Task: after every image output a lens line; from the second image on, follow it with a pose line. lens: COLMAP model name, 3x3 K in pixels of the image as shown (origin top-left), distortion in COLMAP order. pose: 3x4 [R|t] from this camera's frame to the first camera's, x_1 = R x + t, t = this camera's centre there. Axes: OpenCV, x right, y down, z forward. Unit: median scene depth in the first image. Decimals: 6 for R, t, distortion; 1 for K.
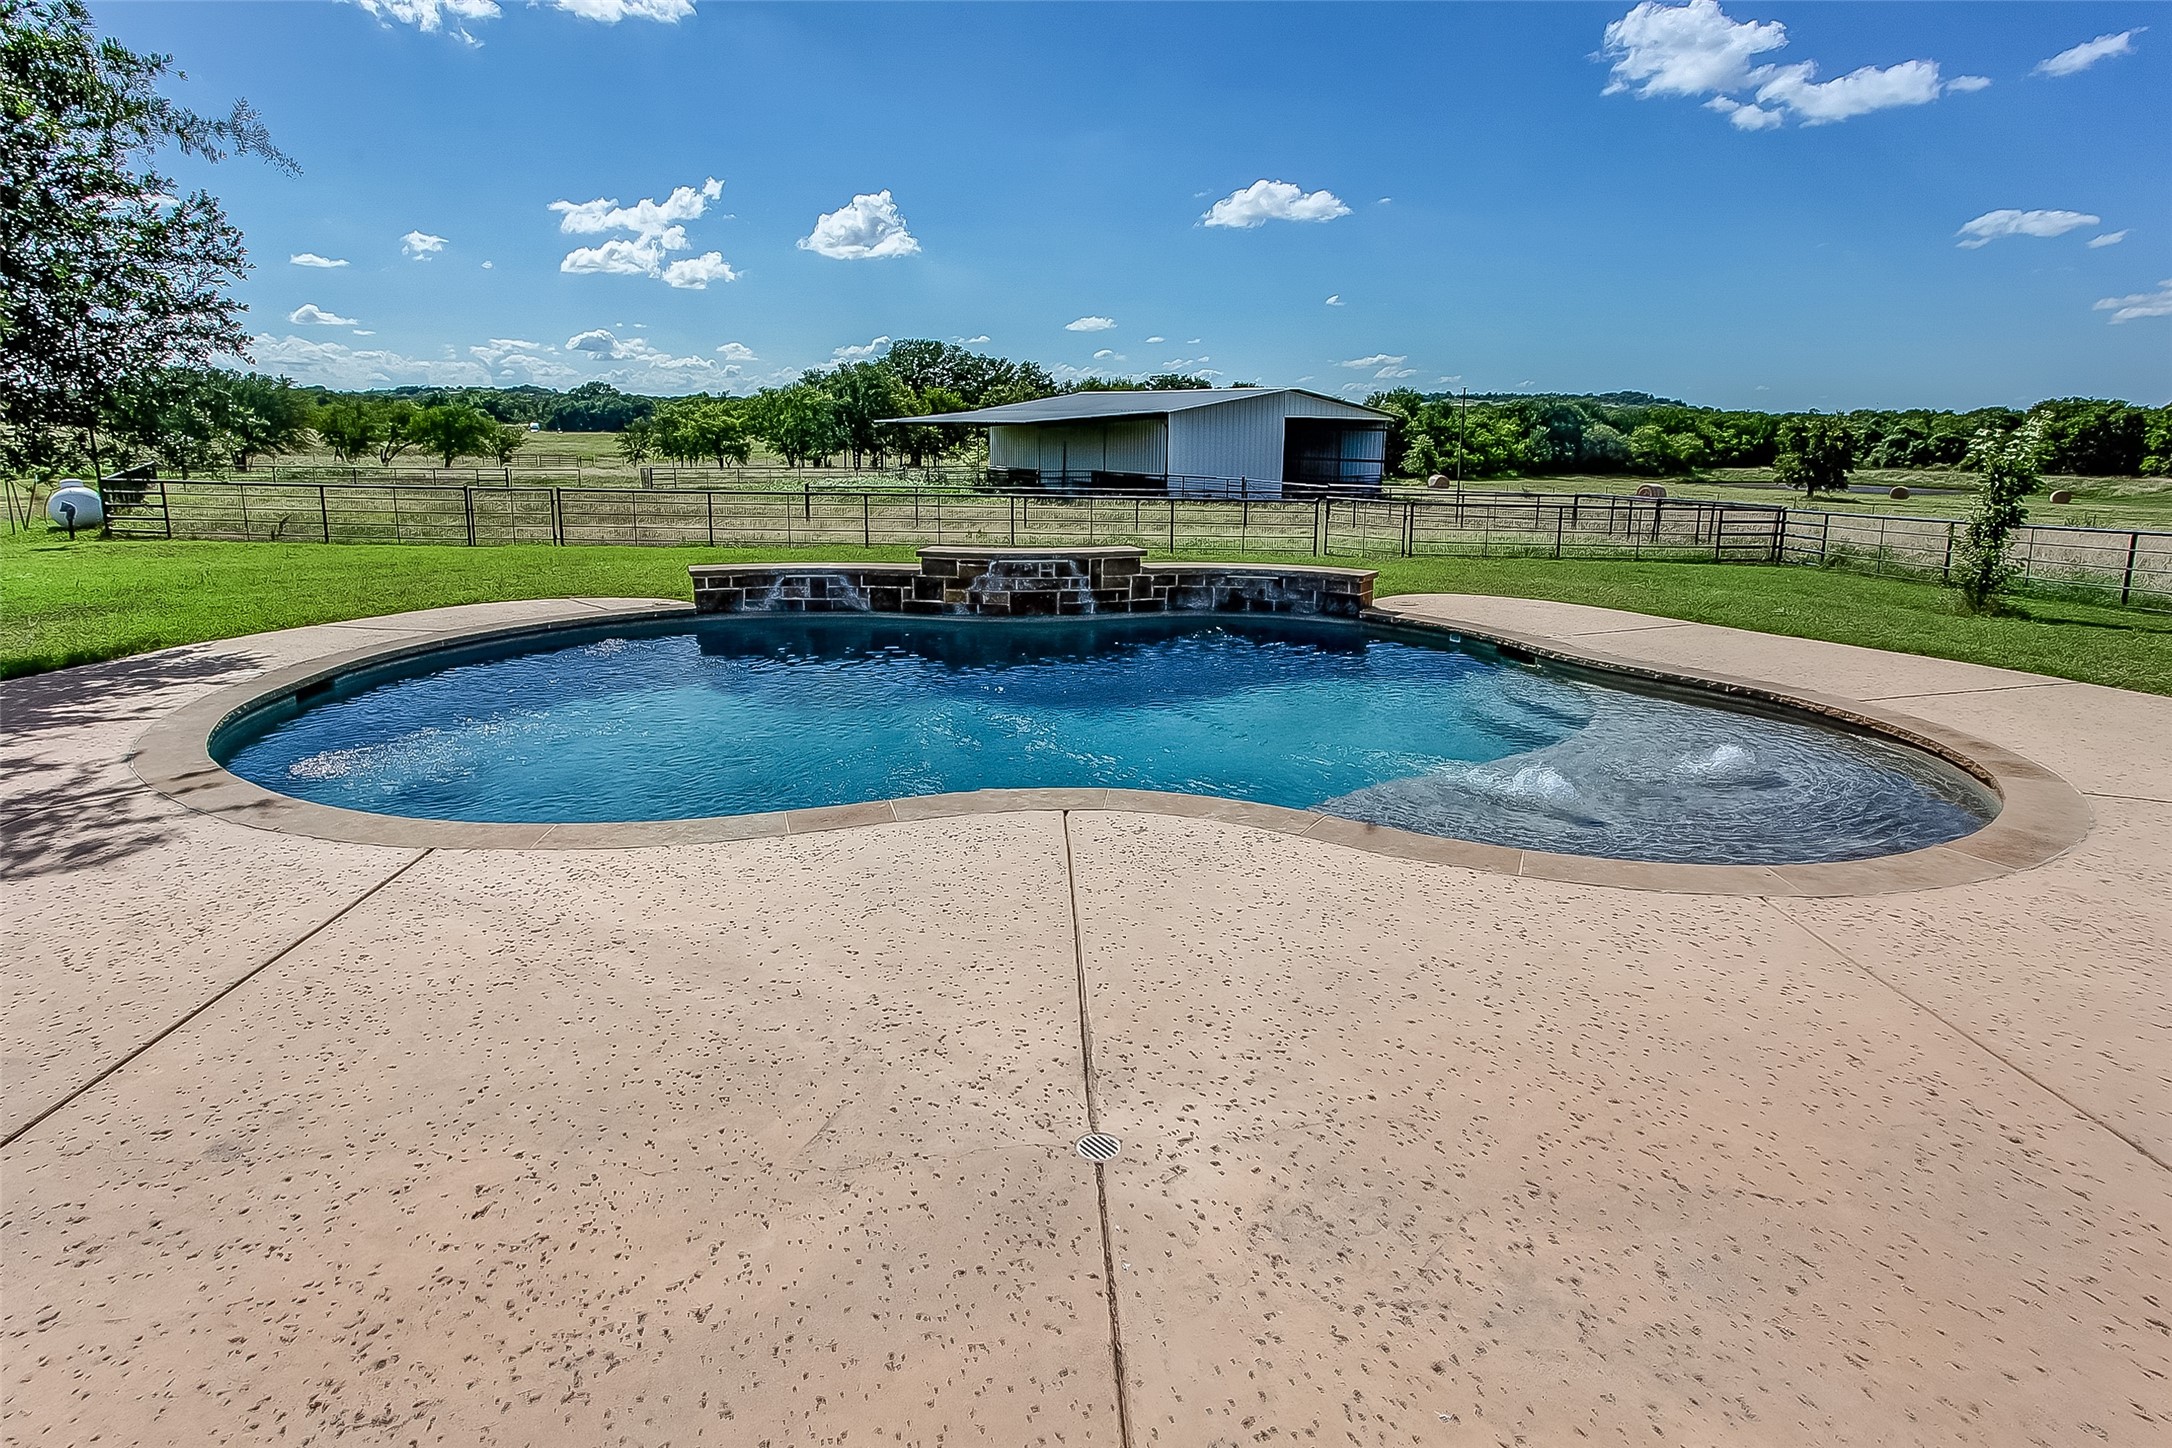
lens RADIAL K [[1205.0, 0, 1091.5], [0, 1205.0, 685.2], [0, 0, 1]] dist [-0.048633, 0.071152]
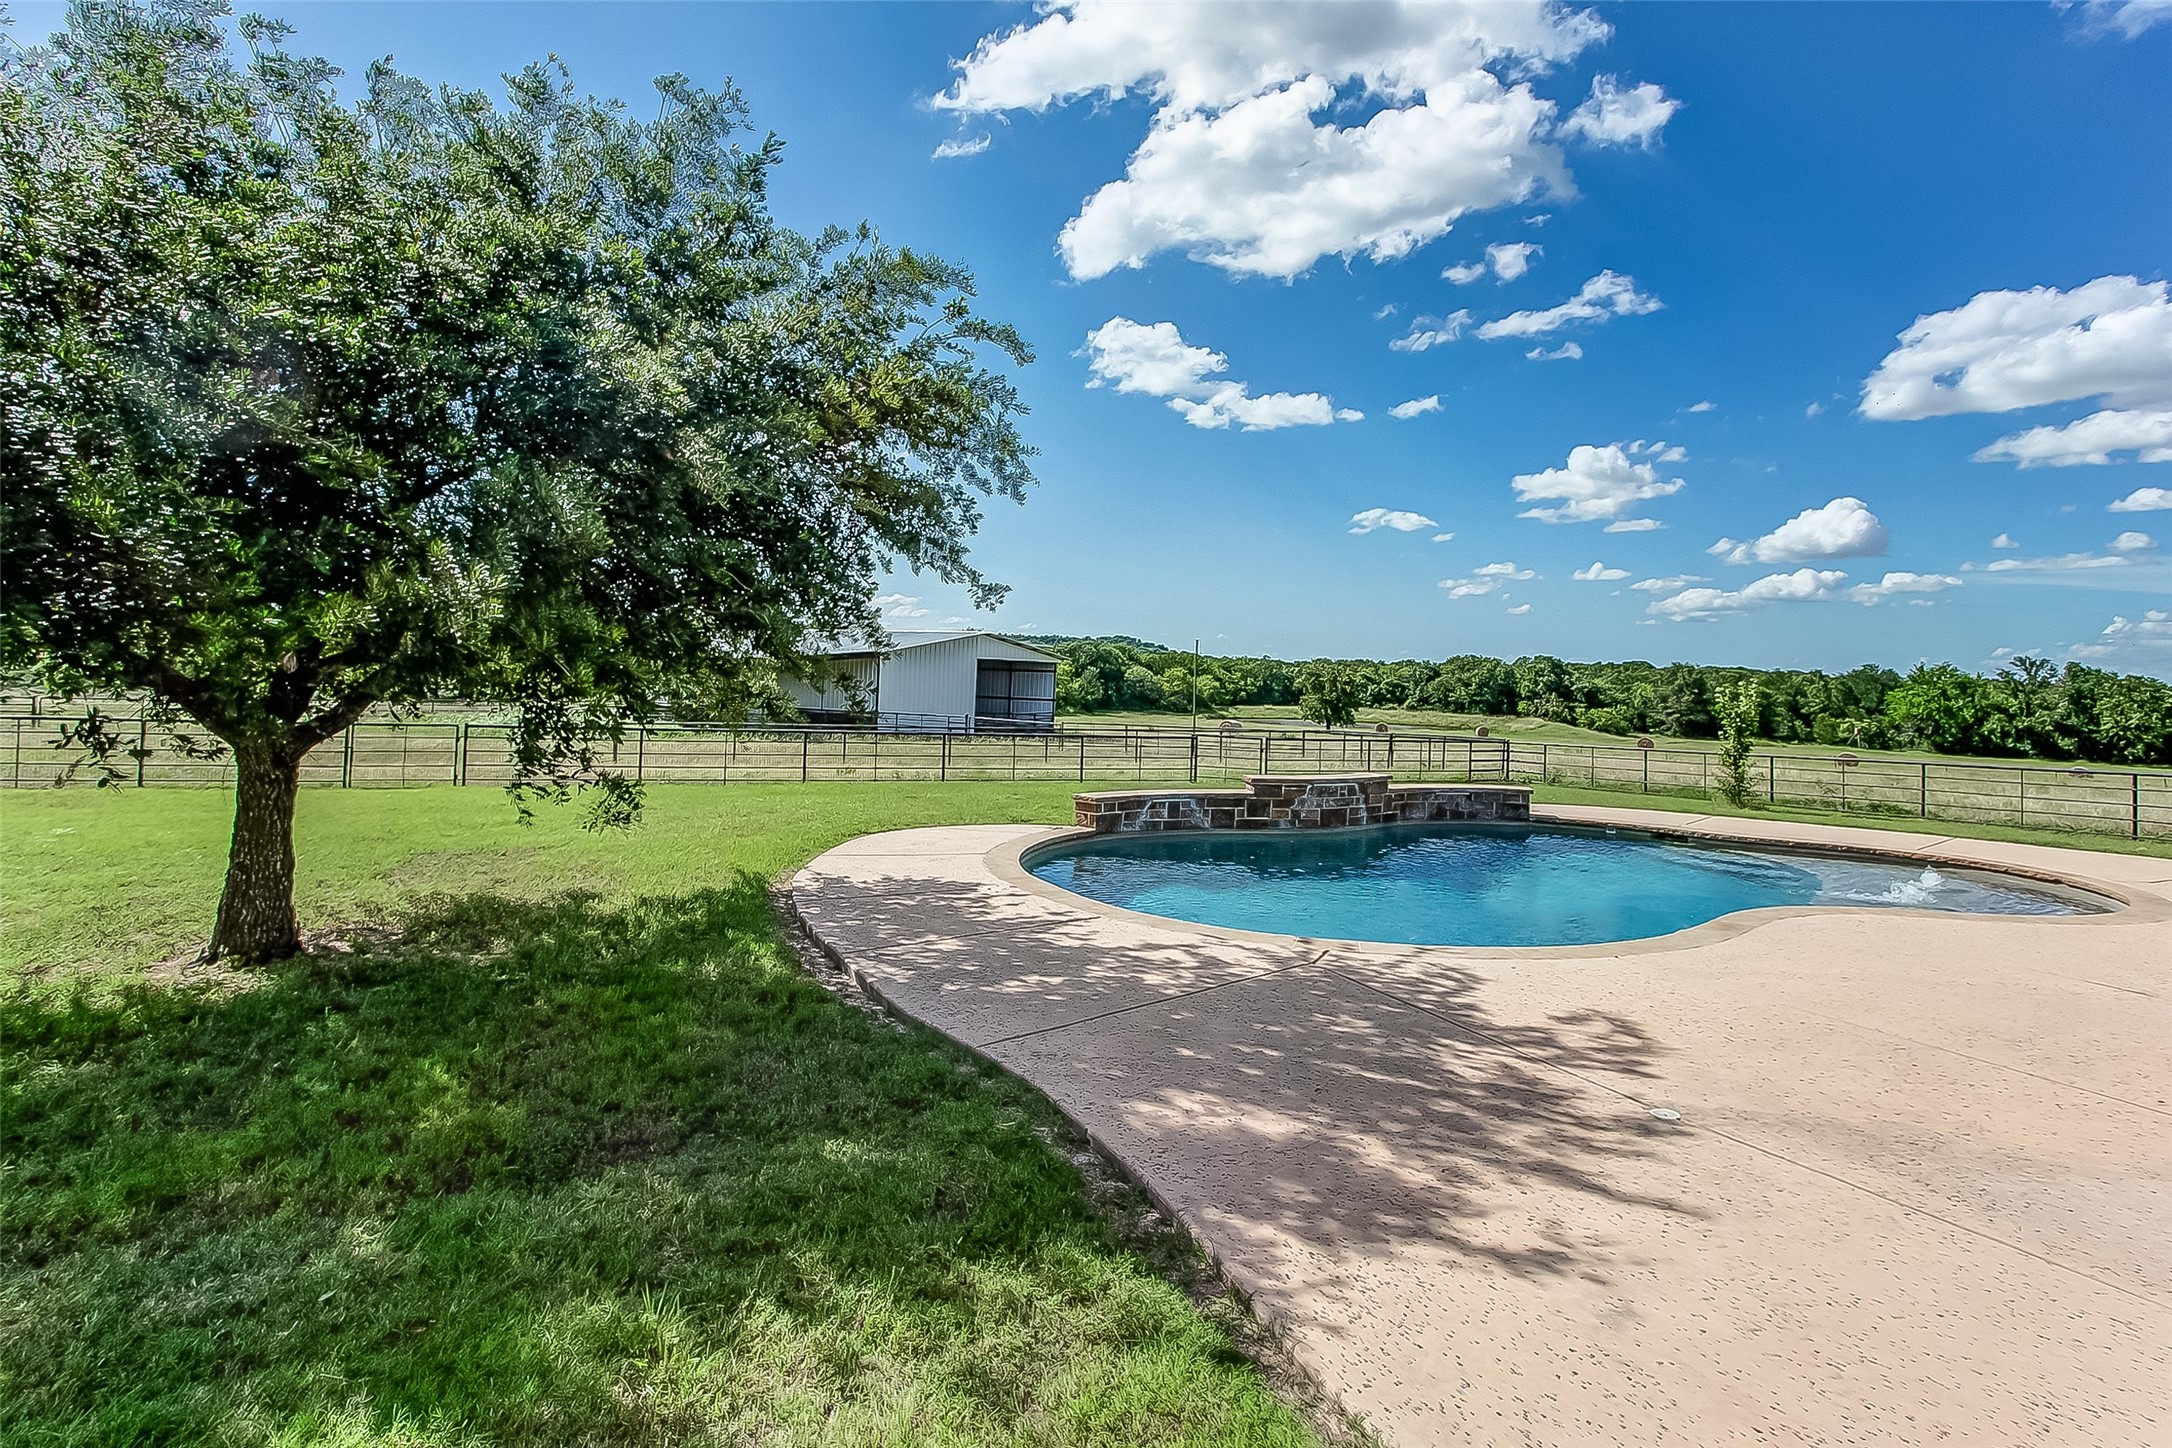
lens RADIAL K [[1205.0, 0, 1091.5], [0, 1205.0, 685.2], [0, 0, 1]] dist [-0.048633, 0.071152]
pose [[0.925014, 0.012939, 0.379711, -0.156815], [0.060451, 0.981676, -0.180716, 0.001952], [-0.375092, 0.190119, 0.907282, -0.018787]]
